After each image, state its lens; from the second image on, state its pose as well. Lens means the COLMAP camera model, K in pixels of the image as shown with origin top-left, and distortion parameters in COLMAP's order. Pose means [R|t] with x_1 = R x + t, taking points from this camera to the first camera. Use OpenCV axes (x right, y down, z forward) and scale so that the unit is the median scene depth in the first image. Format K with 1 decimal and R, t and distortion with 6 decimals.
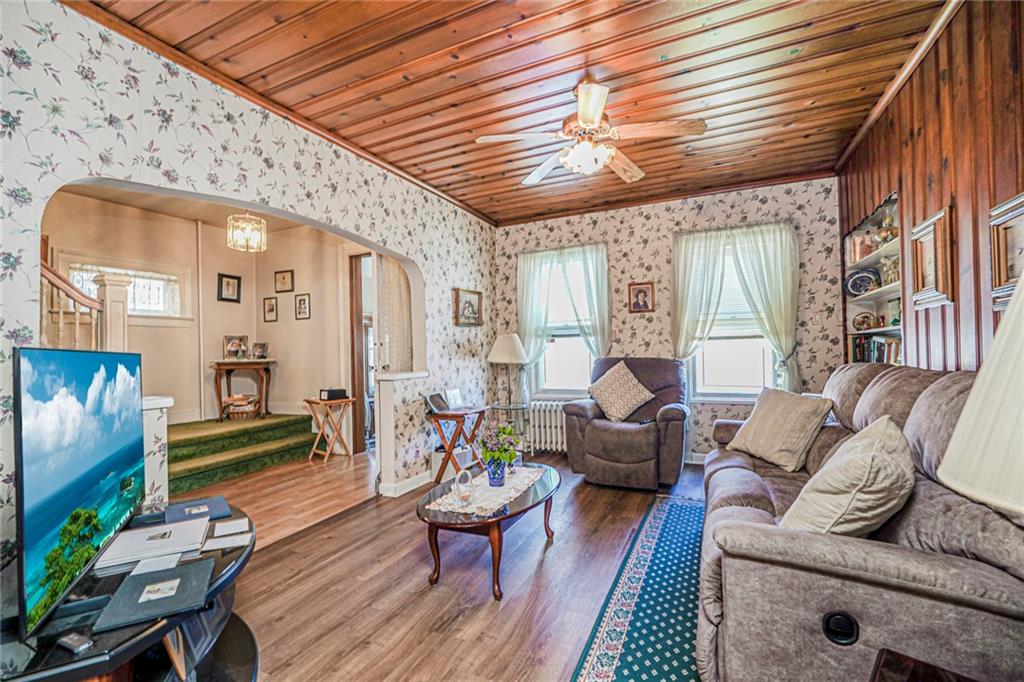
lens RADIAL K [[450.3, 0, 509.4], [0, 450.3, 343.5], [0, 0, 1]] dist [-0.008118, 0.002428]
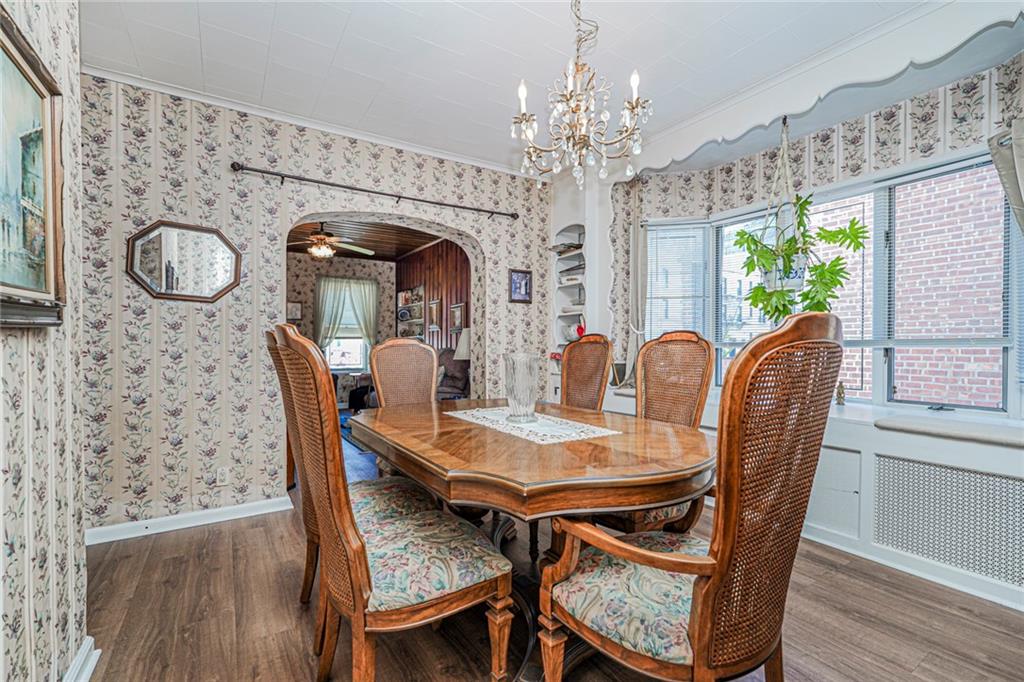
lens RADIAL K [[450.3, 0, 507.8], [0, 450.3, 341.4], [0, 0, 1]] dist [-0.008118, 0.002428]
pose [[0.543325, 0.023556, 0.839192, -0.631063], [-0.023023, 0.999648, -0.013154, 0.009221], [-0.839206, -0.012174, 0.543677, -0.502150]]
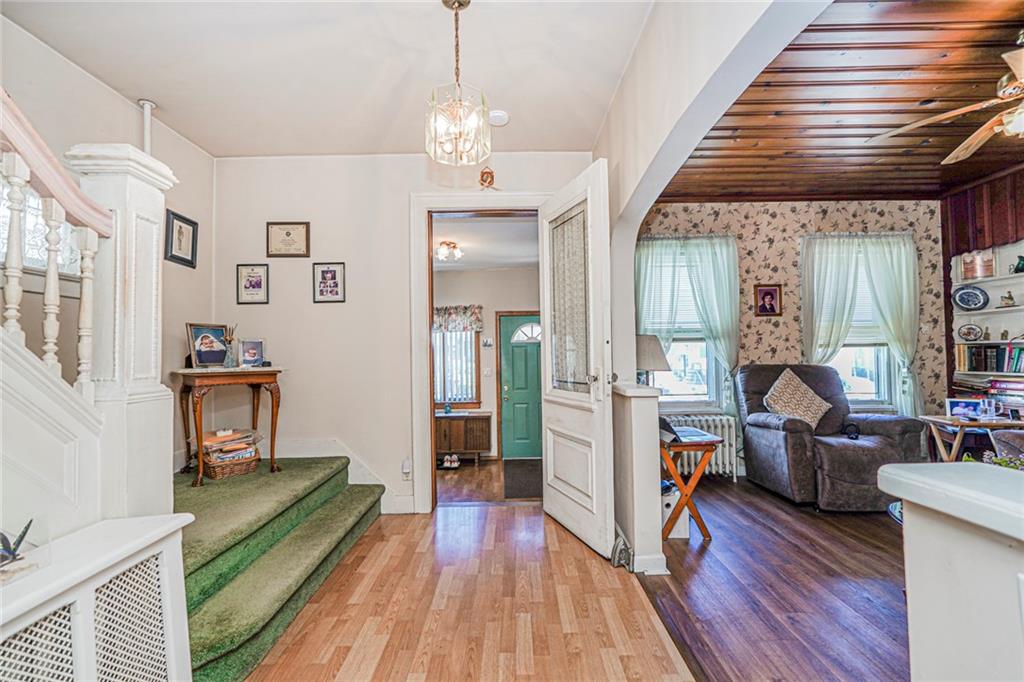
lens RADIAL K [[450.3, 0, 512.5], [0, 450.3, 344.3], [0, 0, 1]] dist [-0.008118, 0.002428]
pose [[0.904968, 0.021308, 0.424947, -0.583051], [-0.012896, 0.999660, -0.022664, 0.016669], [-0.425285, 0.015030, 0.904935, 0.389994]]
